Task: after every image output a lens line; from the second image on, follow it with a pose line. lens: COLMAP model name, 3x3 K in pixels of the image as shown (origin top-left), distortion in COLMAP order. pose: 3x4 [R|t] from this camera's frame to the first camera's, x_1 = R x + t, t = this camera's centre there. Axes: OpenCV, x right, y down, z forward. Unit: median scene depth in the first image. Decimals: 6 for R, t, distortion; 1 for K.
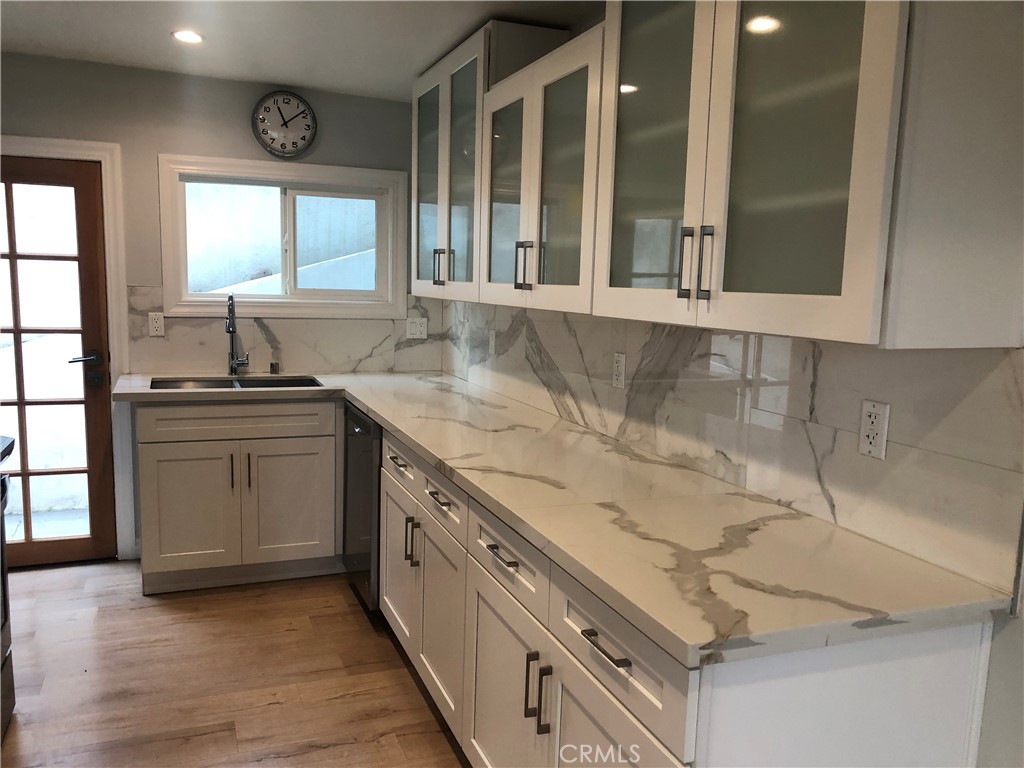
lens RADIAL K [[841.2, 0, 506.8], [0, 841.2, 393.7], [0, 0, 1]] dist [0.014460, -0.007691]
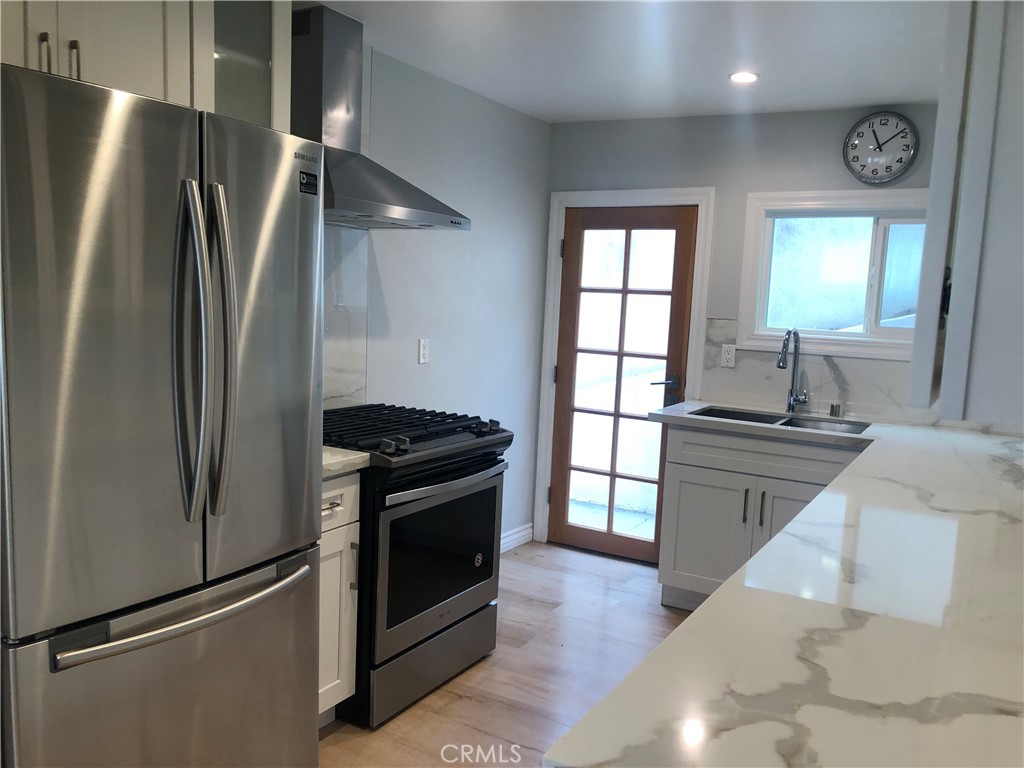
lens RADIAL K [[841.2, 0, 498.5], [0, 841.2, 396.9], [0, 0, 1]] dist [0.014460, -0.007691]
pose [[0.614312, 0.097122, -0.783063, 0.256569], [-0.133409, 0.990893, 0.018240, -0.014147], [0.777703, 0.093263, 0.621675, 0.148721]]
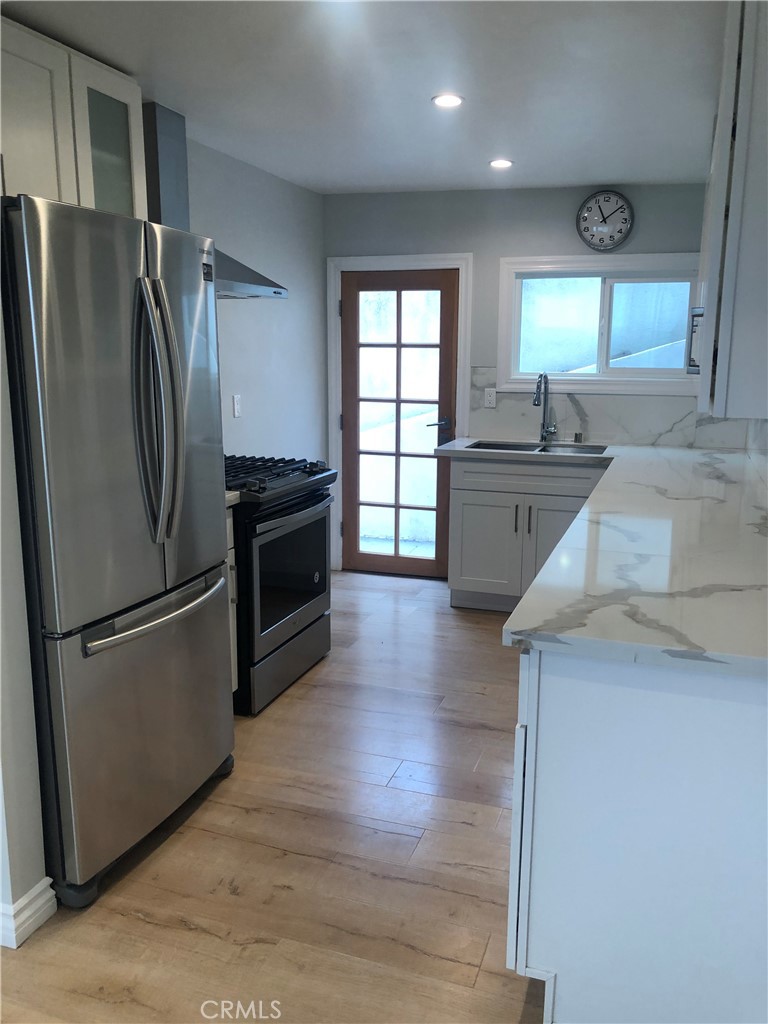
lens RADIAL K [[841.2, 0, 390.8], [0, 841.2, 515.6], [0, 0, 1]] dist [0.014460, -0.007691]
pose [[0.766103, 0.105140, -0.634060, 0.306703], [-0.073944, 0.994397, 0.075548, 0.008480], [0.638450, -0.010993, 0.769585, -0.056031]]
